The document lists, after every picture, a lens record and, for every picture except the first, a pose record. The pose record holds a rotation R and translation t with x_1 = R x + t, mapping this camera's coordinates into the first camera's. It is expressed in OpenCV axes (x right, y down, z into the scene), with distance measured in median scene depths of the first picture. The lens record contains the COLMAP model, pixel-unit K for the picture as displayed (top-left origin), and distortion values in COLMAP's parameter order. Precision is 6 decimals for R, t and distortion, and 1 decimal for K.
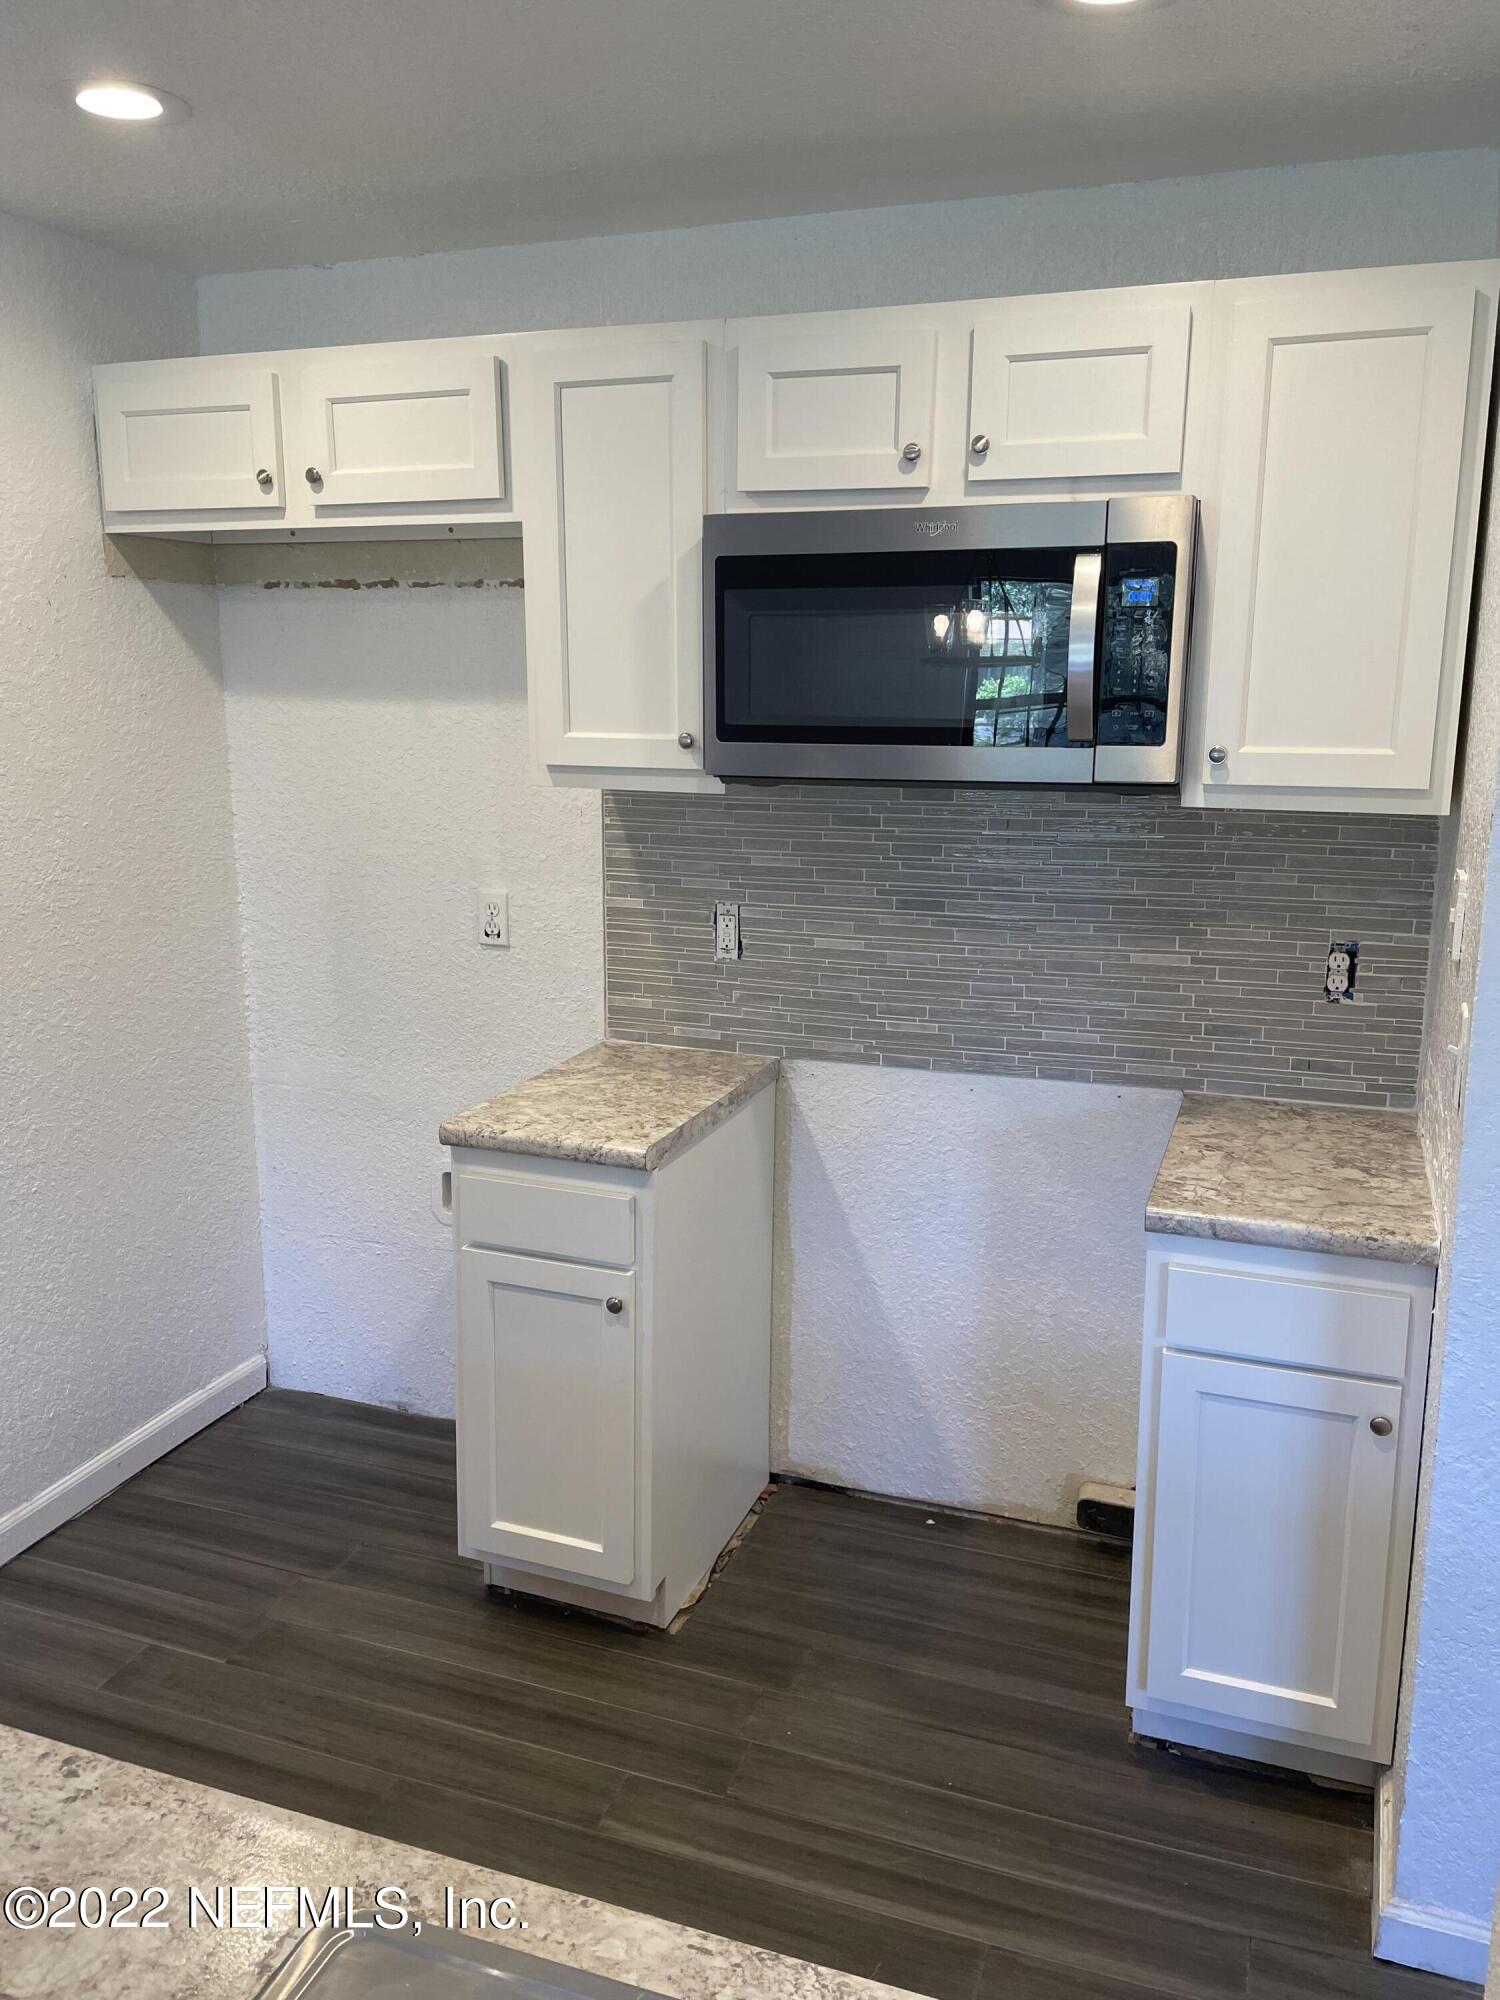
lens RADIAL K [[1522.4, 0, 755.6], [0, 1522.4, 967.1], [0, 0, 1]] dist [0.094238, -0.131302]
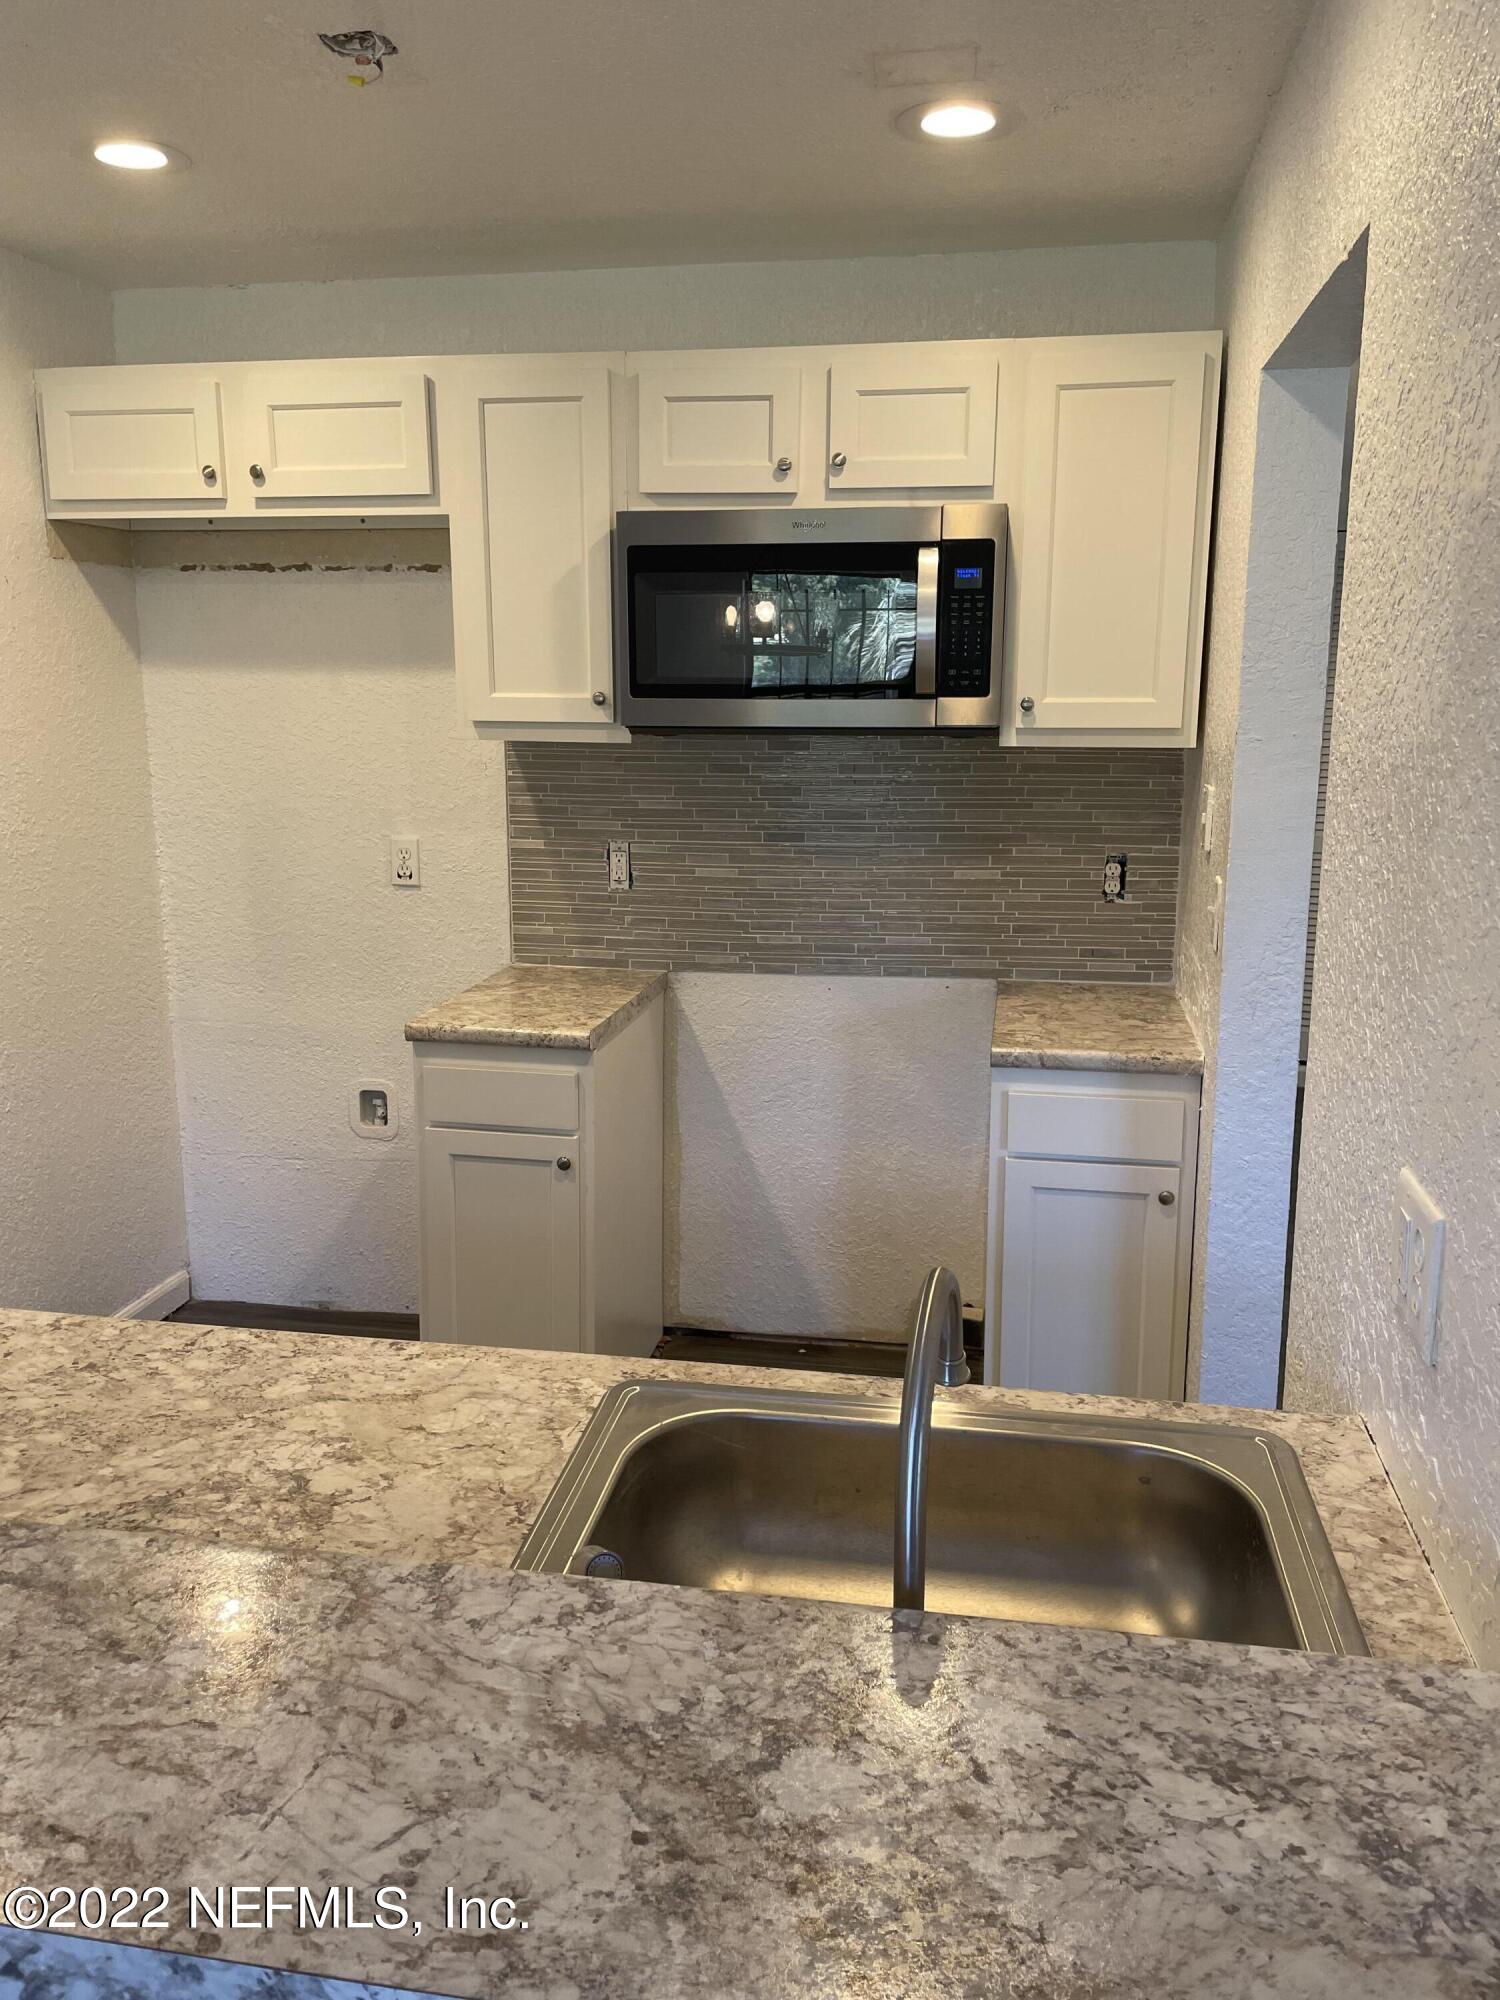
lens RADIAL K [[1522.4, 0, 755.6], [0, 1522.4, 967.1], [0, 0, 1]] dist [0.094238, -0.131302]
pose [[0.984529, -0.035164, 0.171657, -0.131434], [0.035191, 0.999376, 0.002885, 0.060871], [-0.171652, 0.003200, 0.985153, -0.198546]]
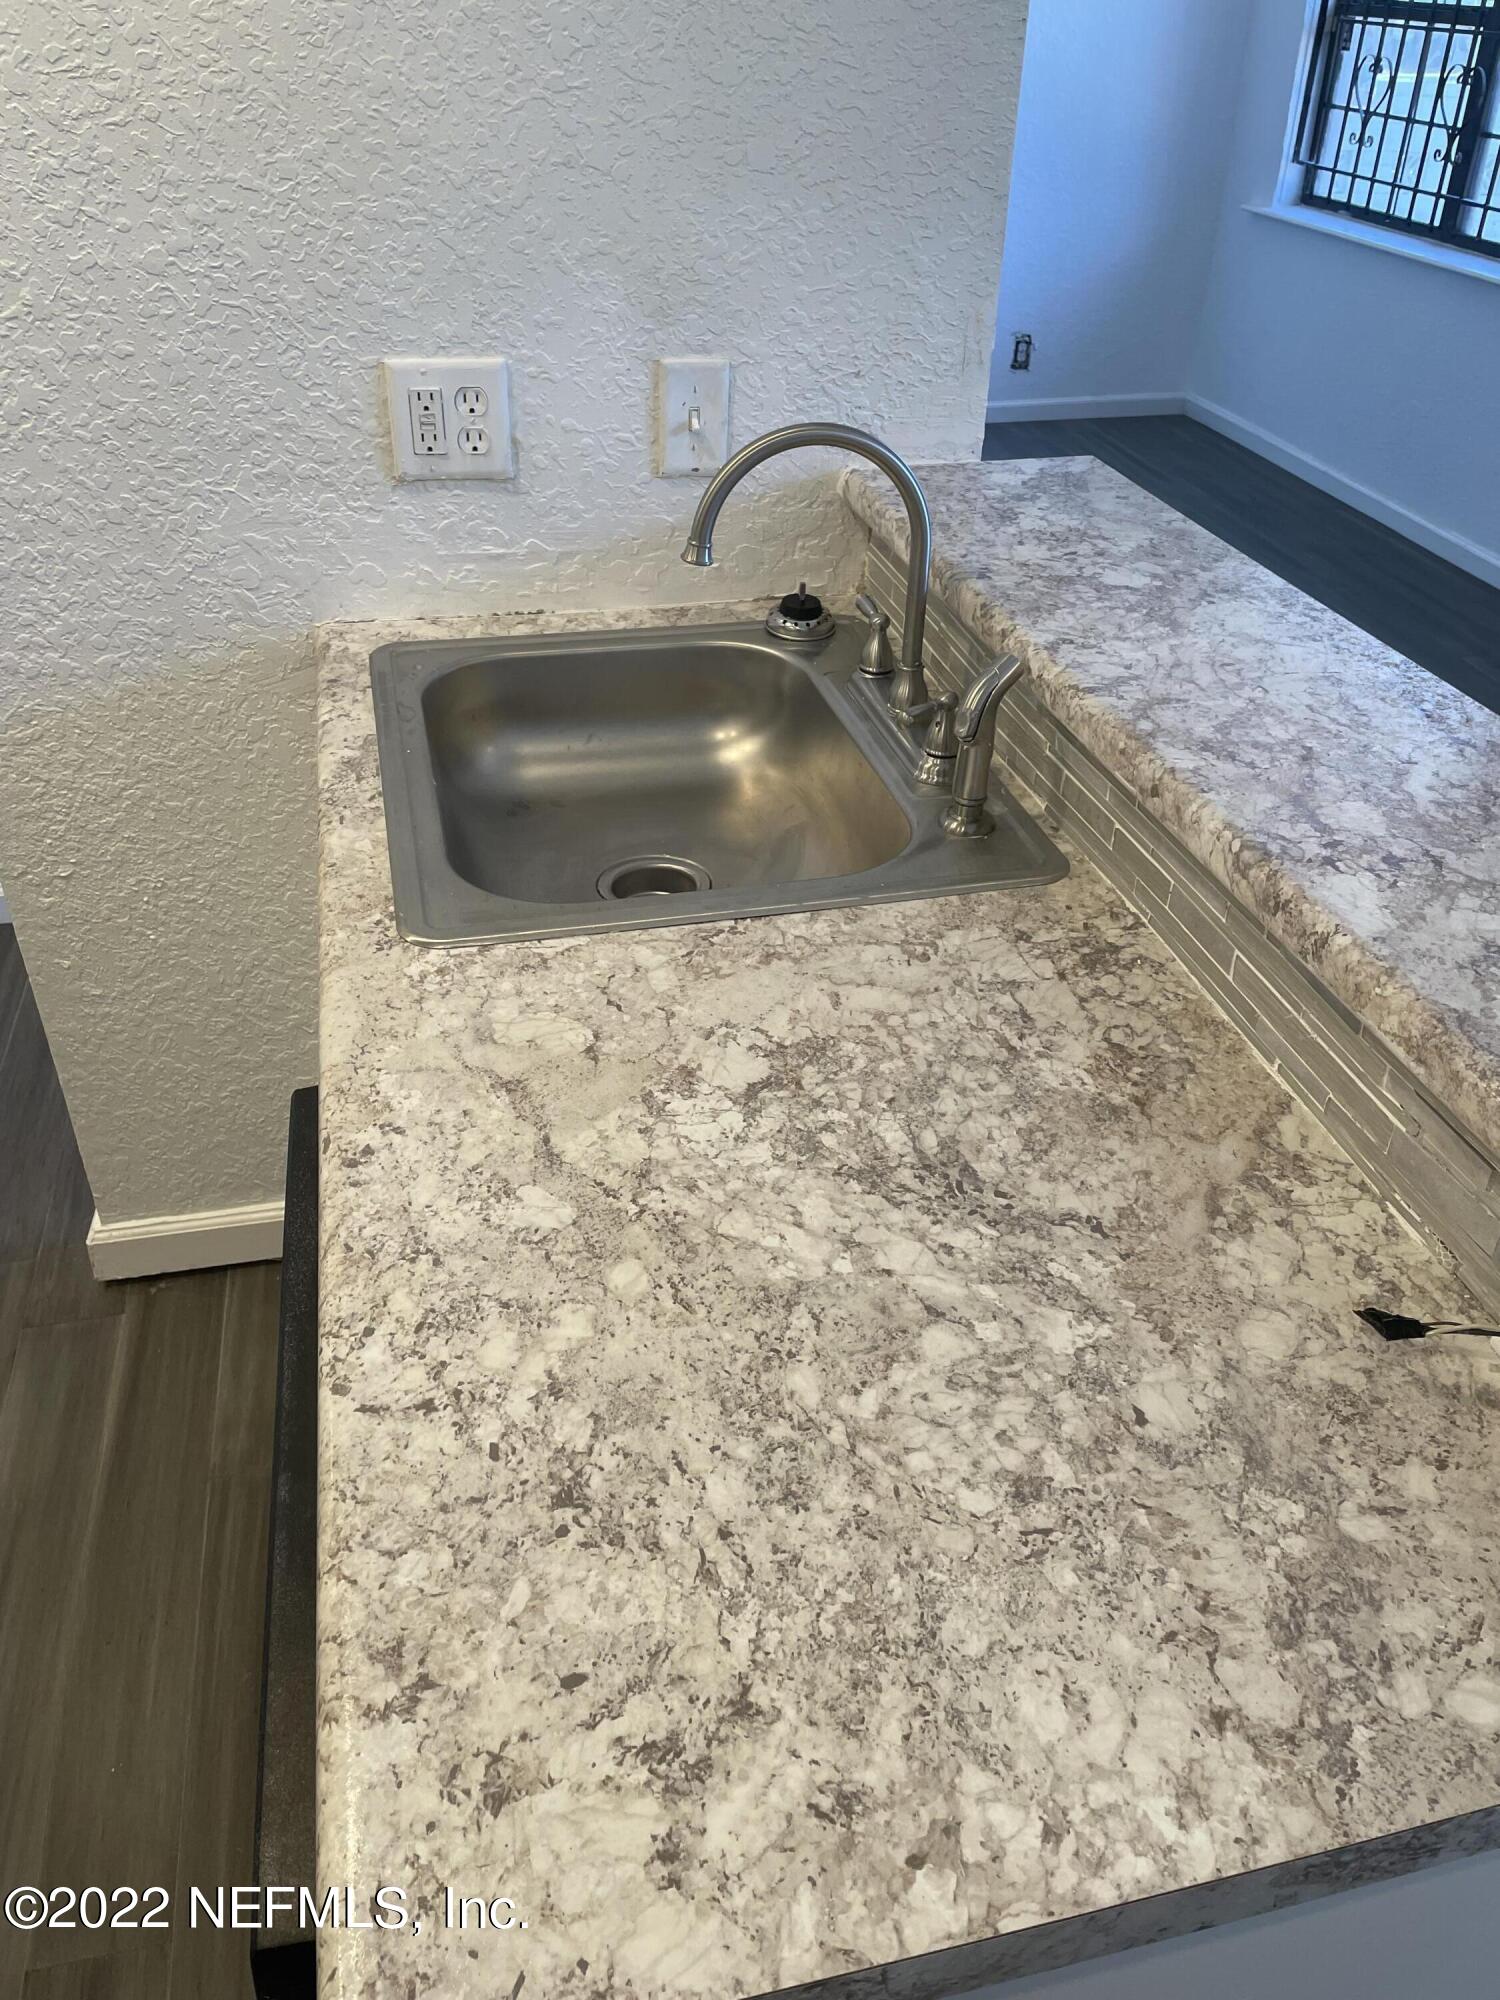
lens RADIAL K [[1530.1, 0, 771.1], [0, 1530.1, 989.2], [0, 0, 1]] dist [0.078003, -0.111409]
pose [[-0.551442, -0.475712, 0.685281, -0.441491], [0.133335, 0.760647, 0.635325, -0.038085], [-0.823488, 0.441717, -0.356024, 0.421728]]
